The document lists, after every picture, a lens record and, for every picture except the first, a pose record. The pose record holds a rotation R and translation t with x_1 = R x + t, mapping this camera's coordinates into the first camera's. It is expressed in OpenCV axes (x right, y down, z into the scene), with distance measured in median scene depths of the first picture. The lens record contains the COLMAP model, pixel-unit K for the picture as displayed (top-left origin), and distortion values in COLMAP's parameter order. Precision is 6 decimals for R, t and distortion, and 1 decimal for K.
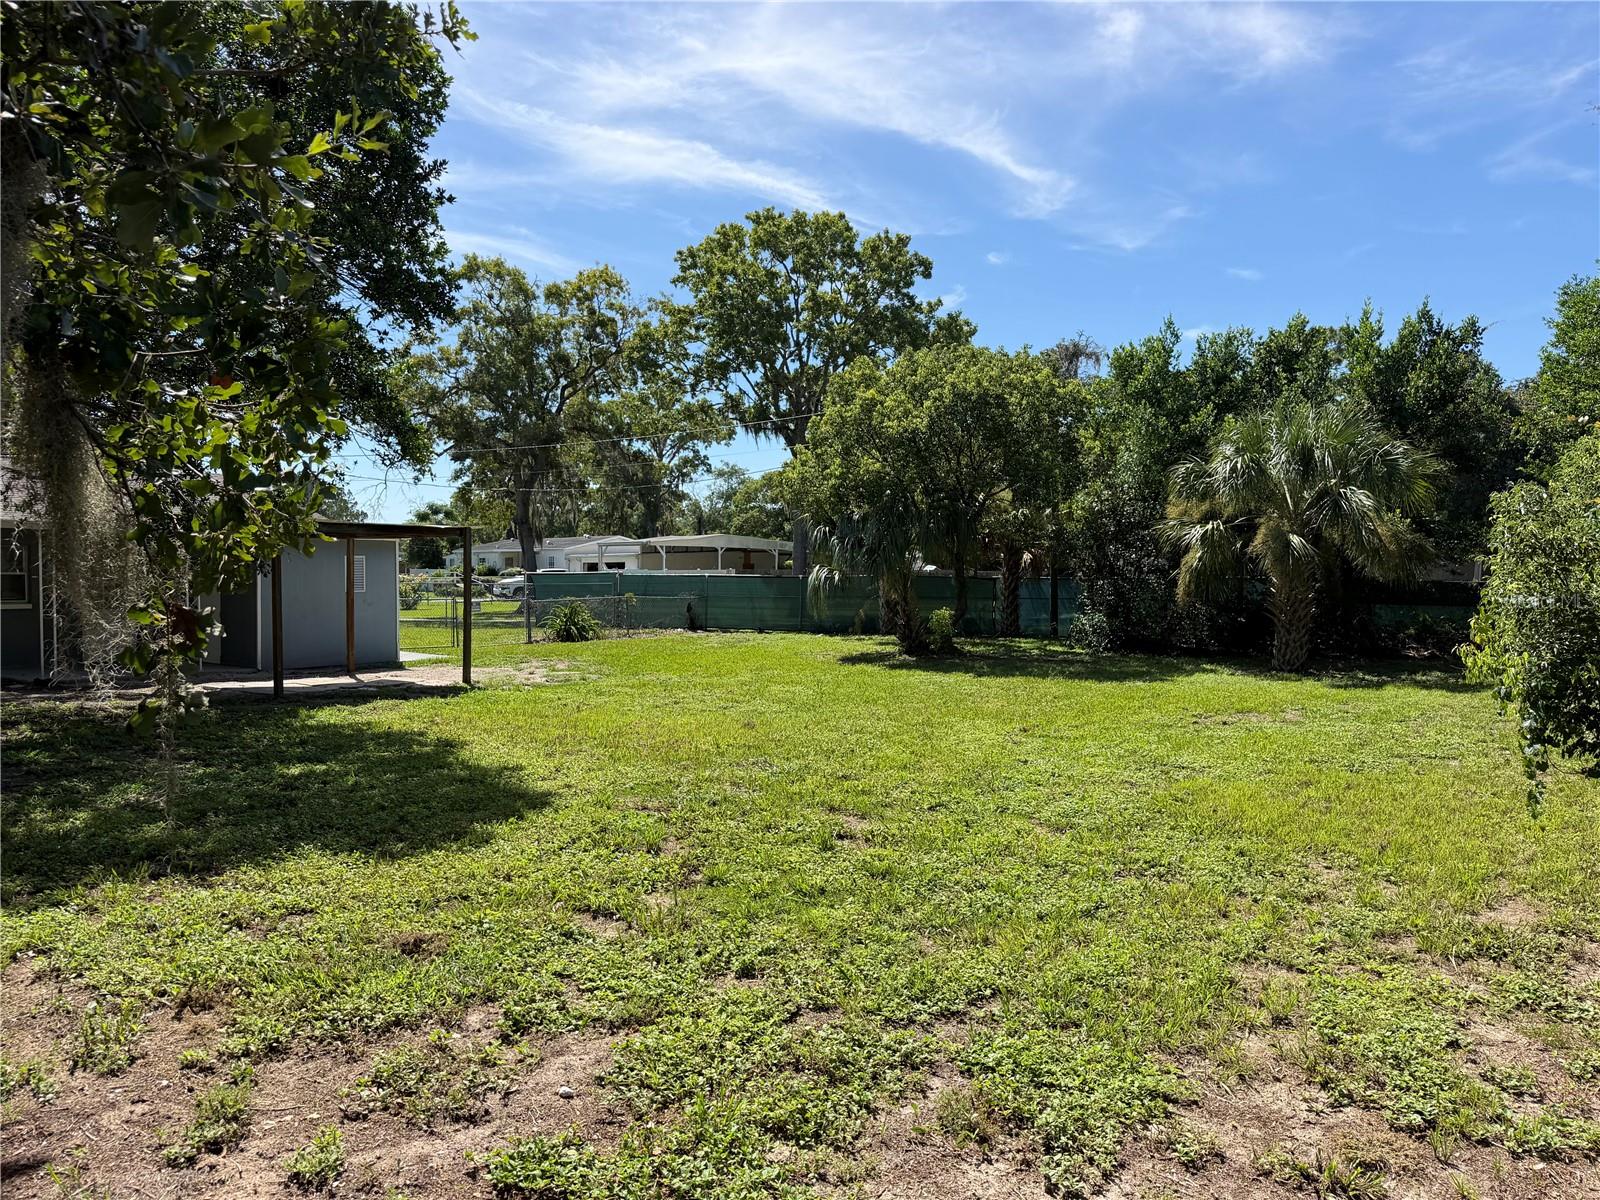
lens RADIAL K [[1139.6, 0, 795.1], [0, 1139.6, 607.5], [0, 0, 1]] dist [-0.005829, -0.000297]
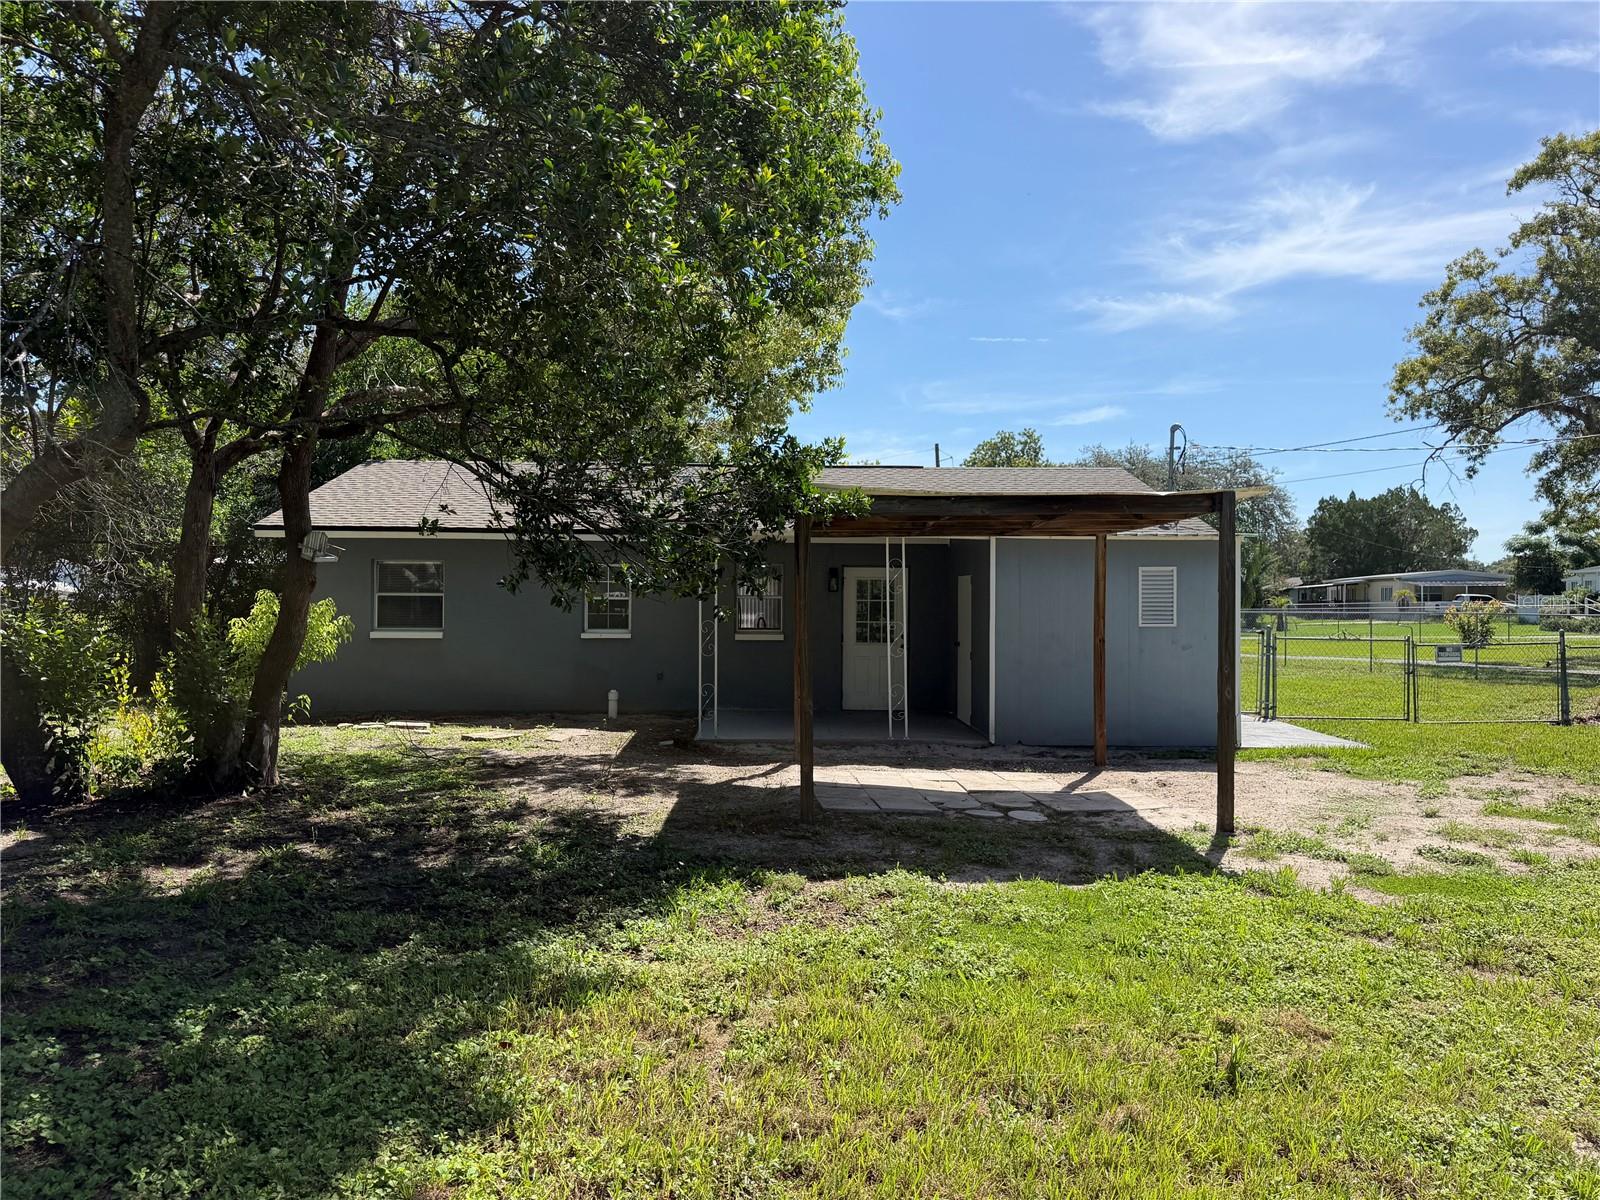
lens RADIAL K [[1139.6, 0, 795.1], [0, 1139.6, 607.5], [0, 0, 1]] dist [-0.005829, -0.000297]
pose [[0.595620, 0.006953, -0.803236, -0.004548], [-0.026244, 0.999597, -0.010809, -0.006086], [0.802837, 0.027518, 0.595563, 0.227785]]
